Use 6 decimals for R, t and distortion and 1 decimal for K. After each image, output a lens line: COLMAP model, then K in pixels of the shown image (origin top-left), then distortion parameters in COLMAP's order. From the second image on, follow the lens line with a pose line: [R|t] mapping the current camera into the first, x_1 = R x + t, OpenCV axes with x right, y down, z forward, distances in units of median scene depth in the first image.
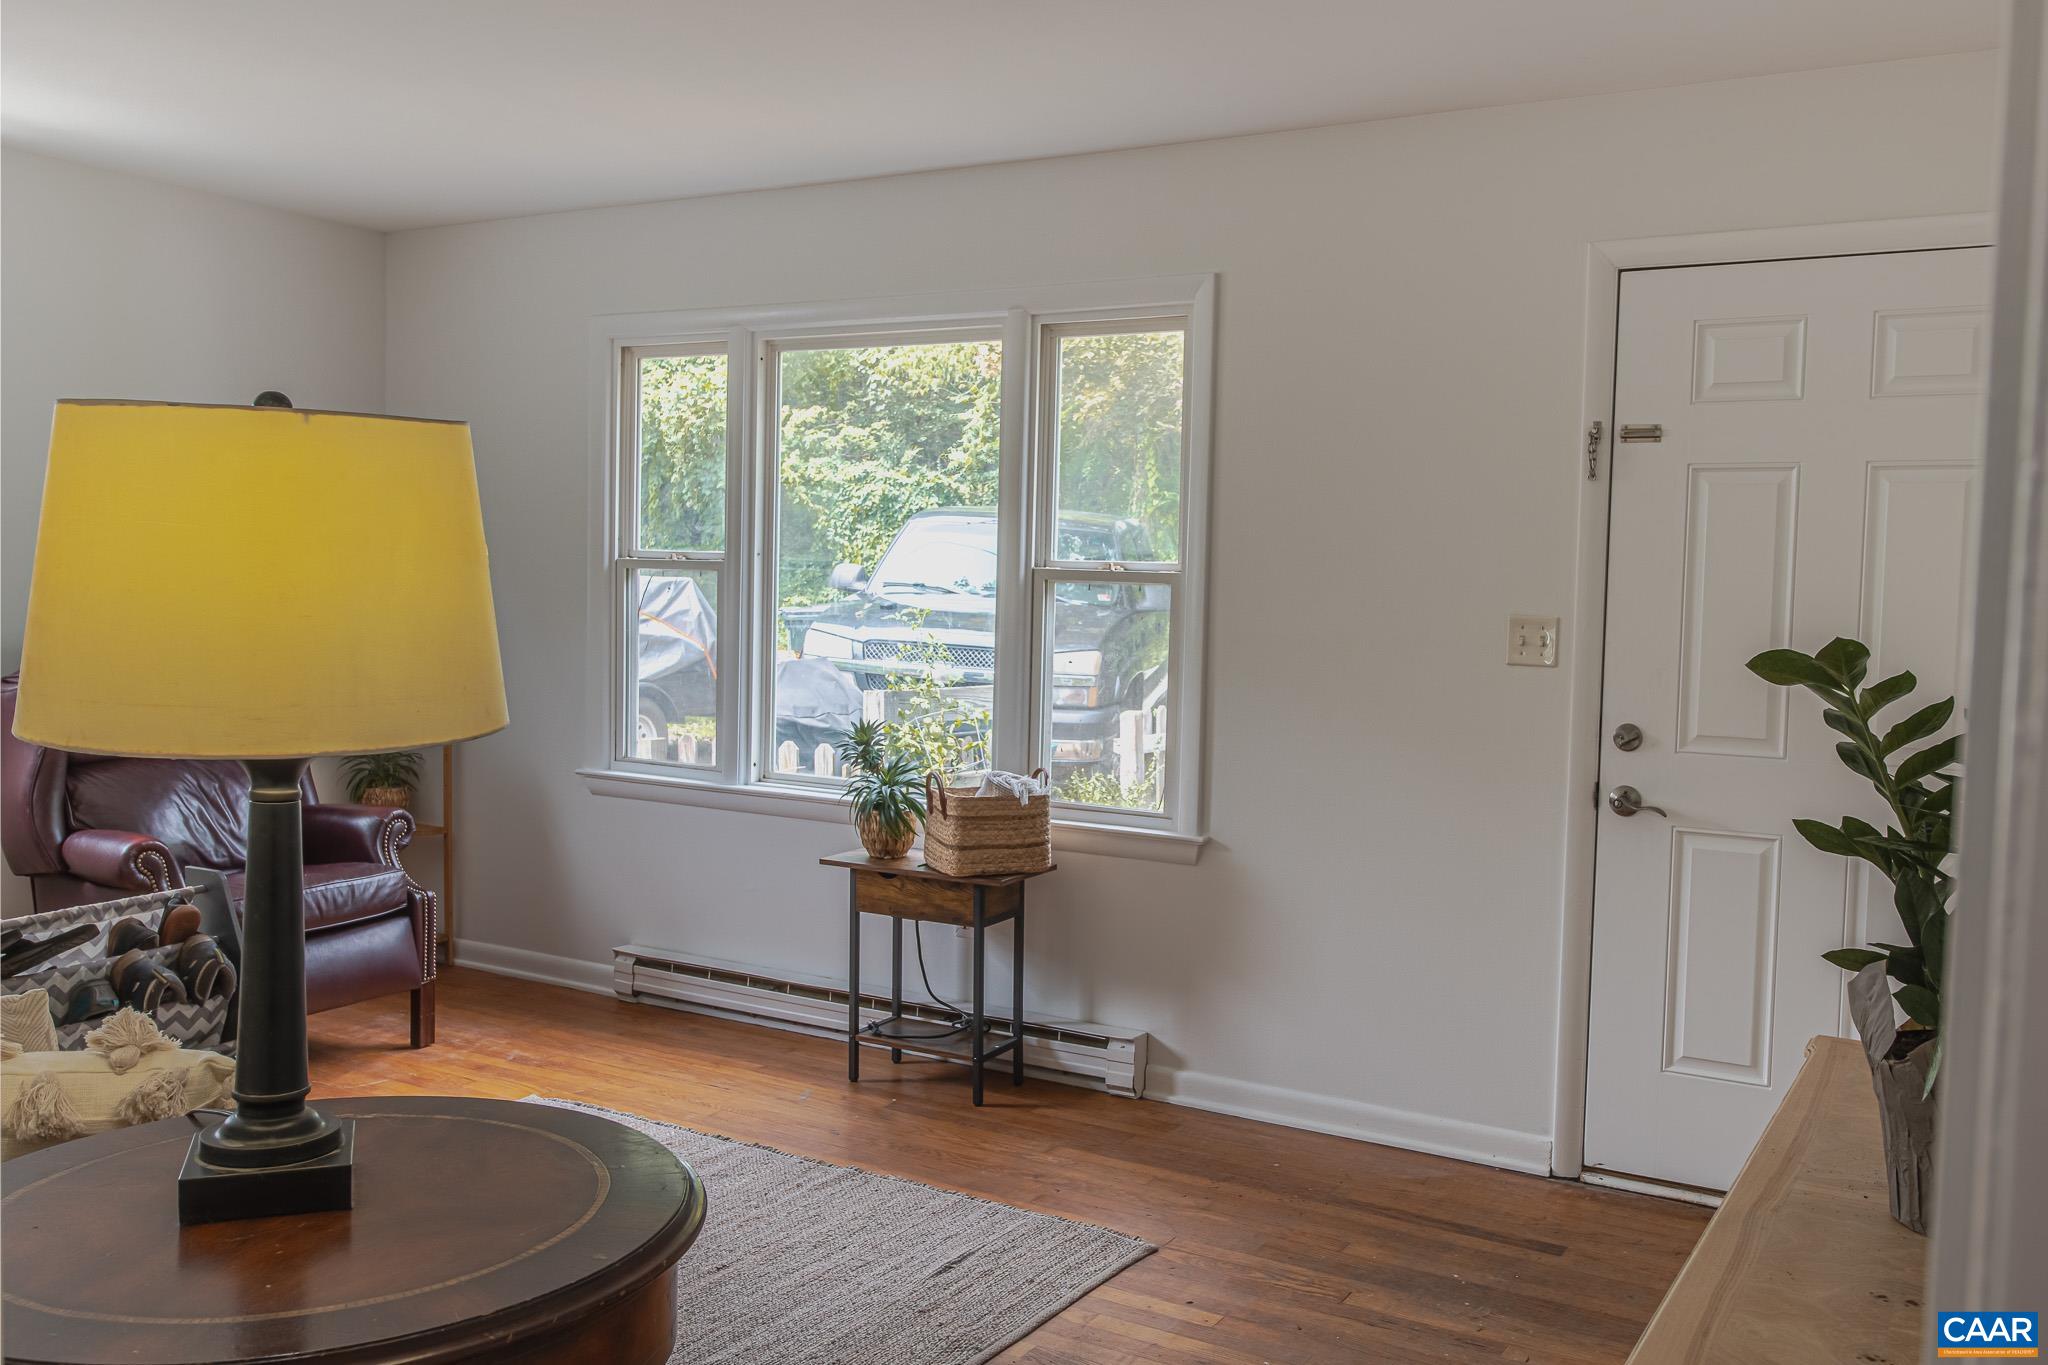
lens RADIAL K [[1701.3, 0, 1090.2], [0, 1701.3, 669.2], [0, 0, 1]] dist [0.005763, 0.004311]
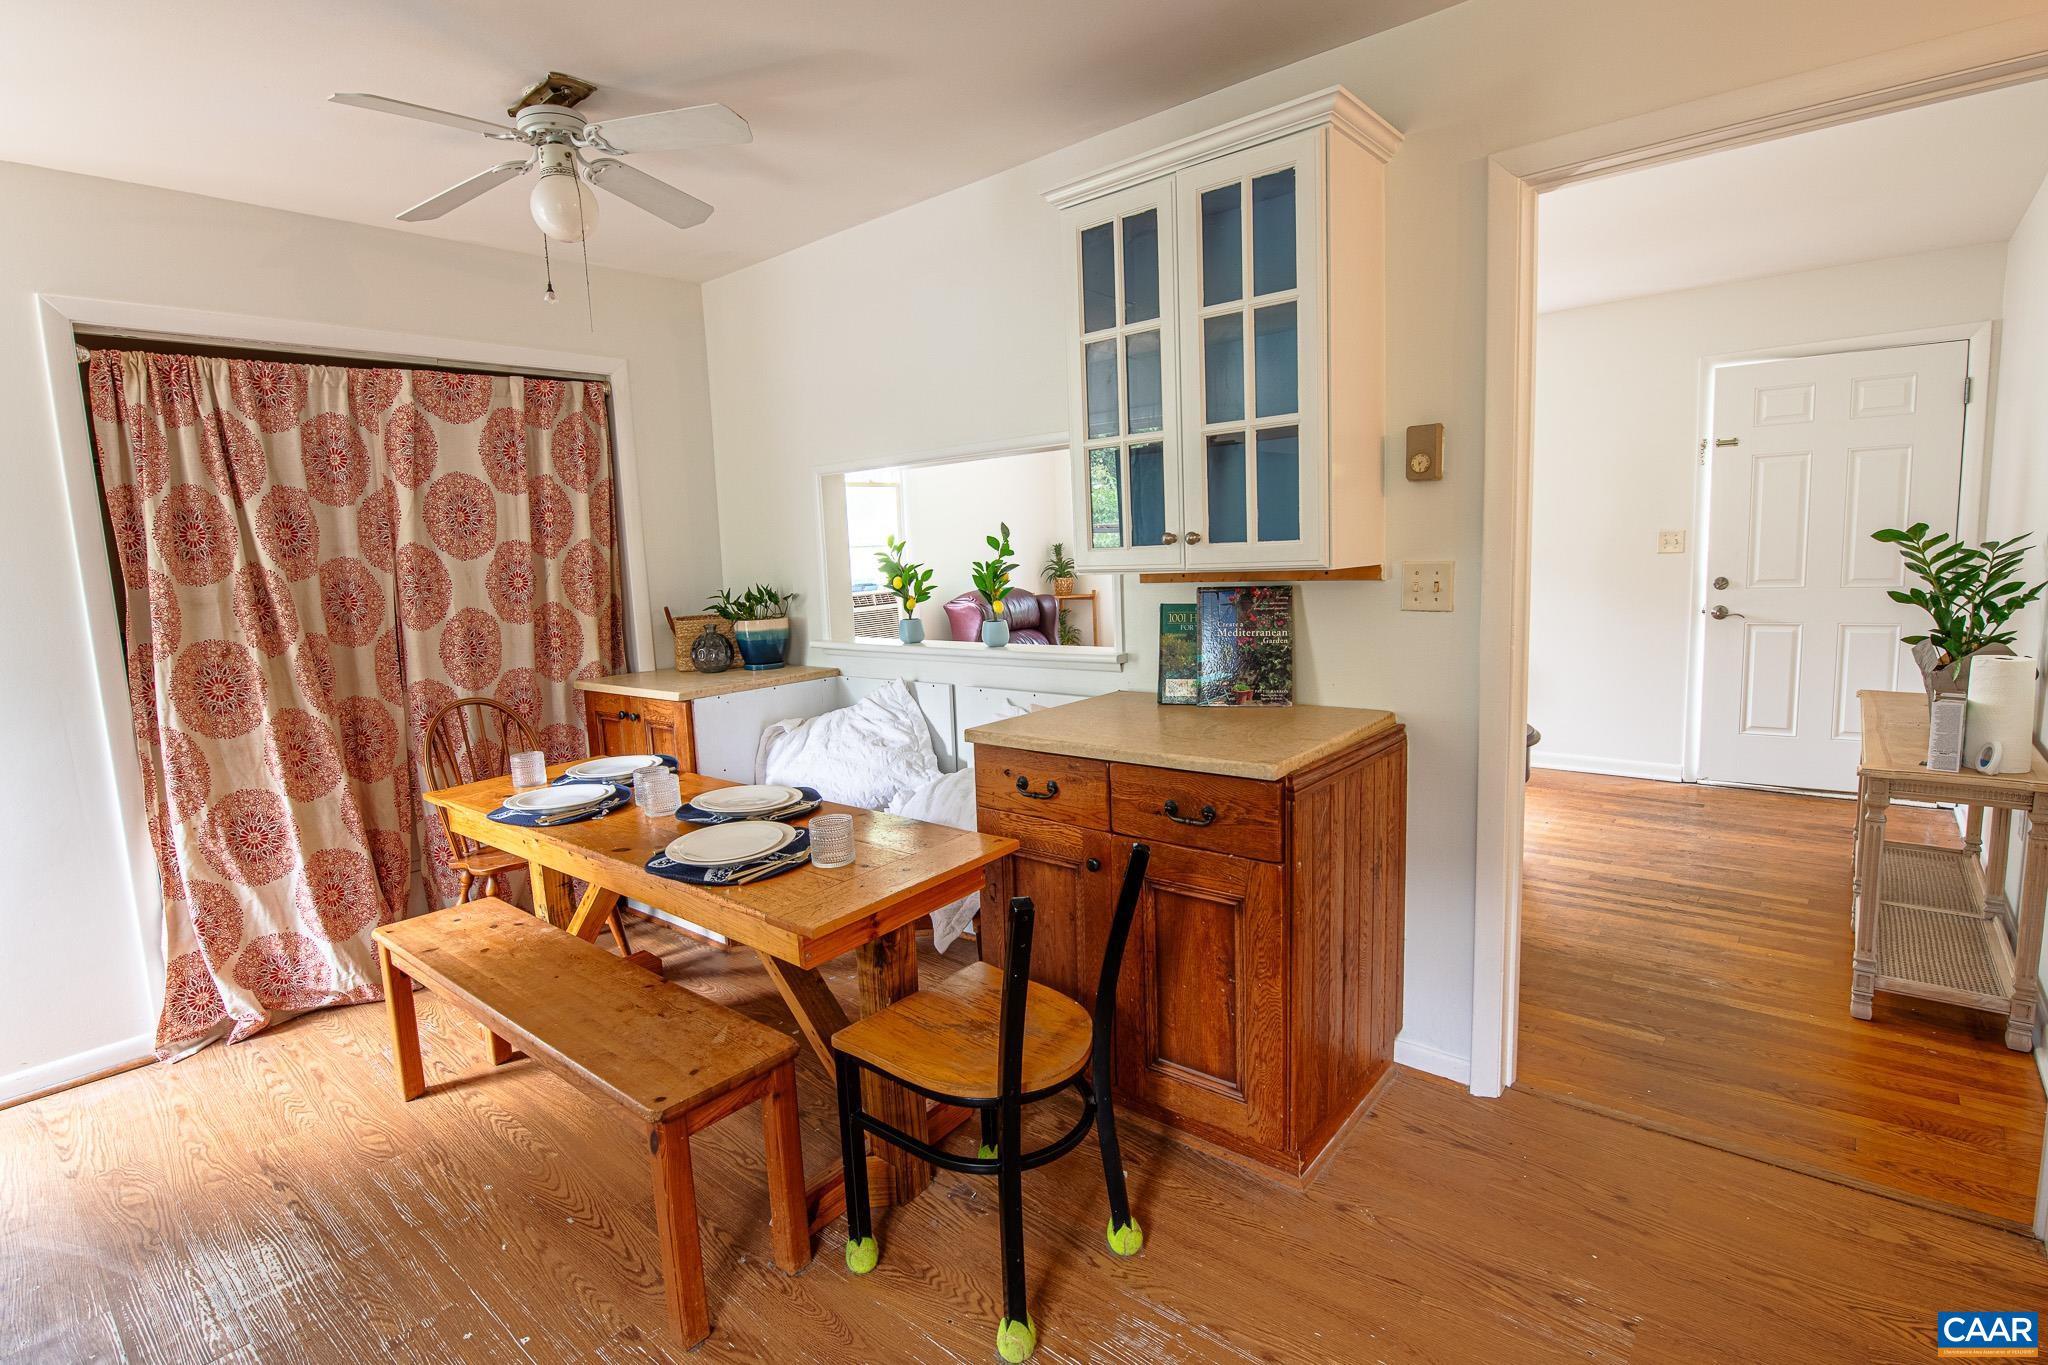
lens RADIAL K [[979.4, 0, 1024.4], [0, 979.4, 672.0], [0, 0, 1]] dist [-0.014328, -0.001000]
pose [[0.981842, -0.041913, -0.185015, -0.292539], [0.056016, 0.995854, 0.071668, 0.012029], [0.181244, -0.080730, 0.980119, -0.344563]]
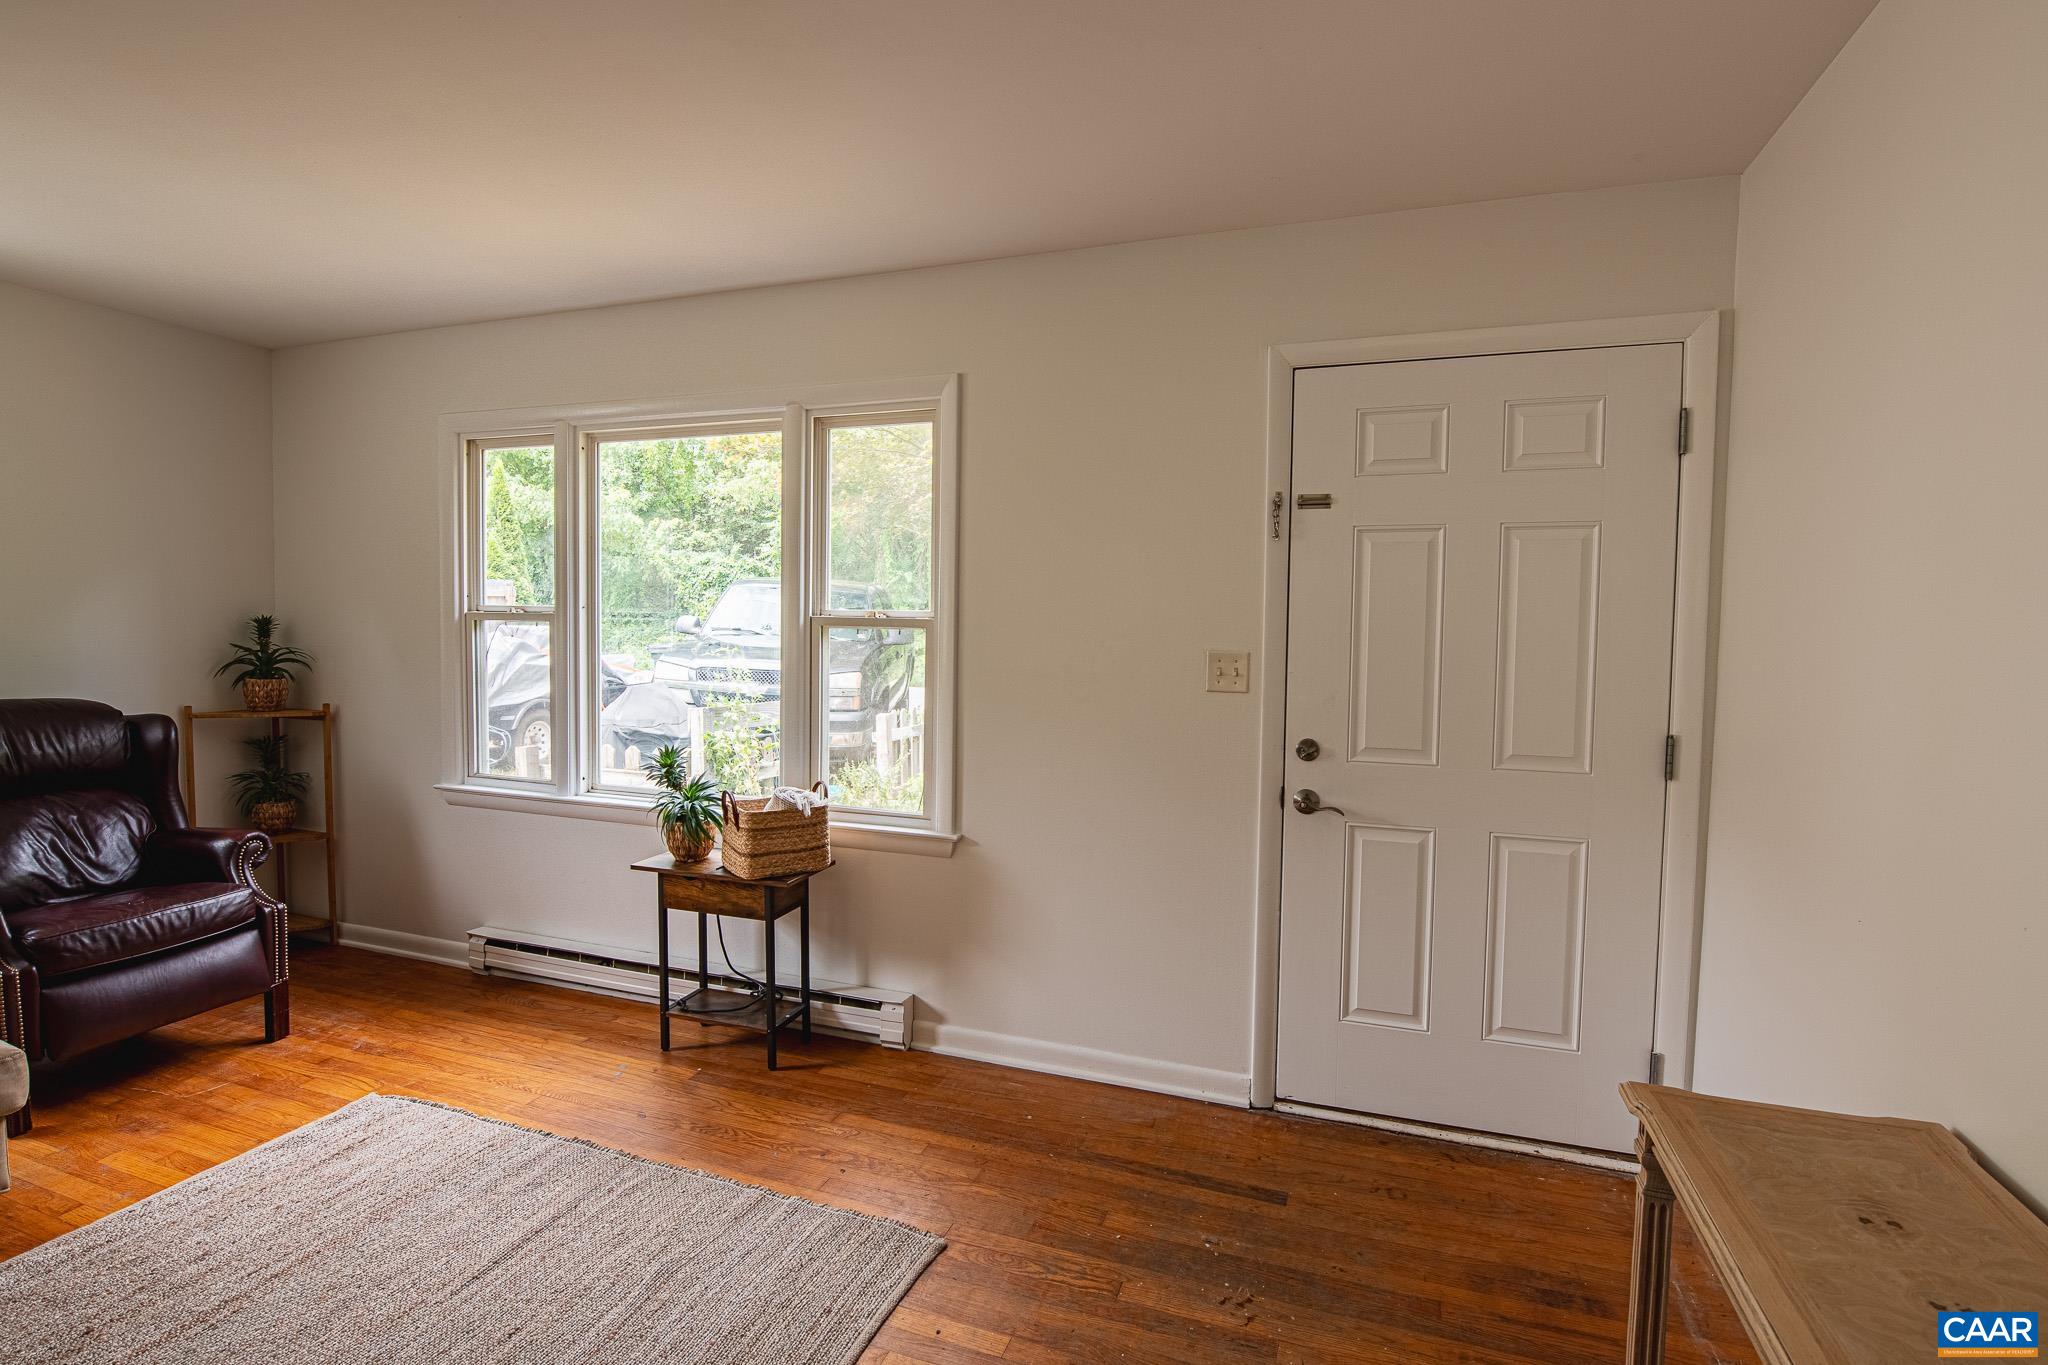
lens RADIAL K [[979.4, 0, 1018.3], [0, 979.4, 678.3], [0, 0, 1]] dist [-0.014328, -0.001000]
pose [[0.985527, -0.019488, 0.168394, -0.006104], [0.018904, 0.999808, 0.005075, -0.016335], [-0.168461, -0.001819, 0.985707, 0.295132]]
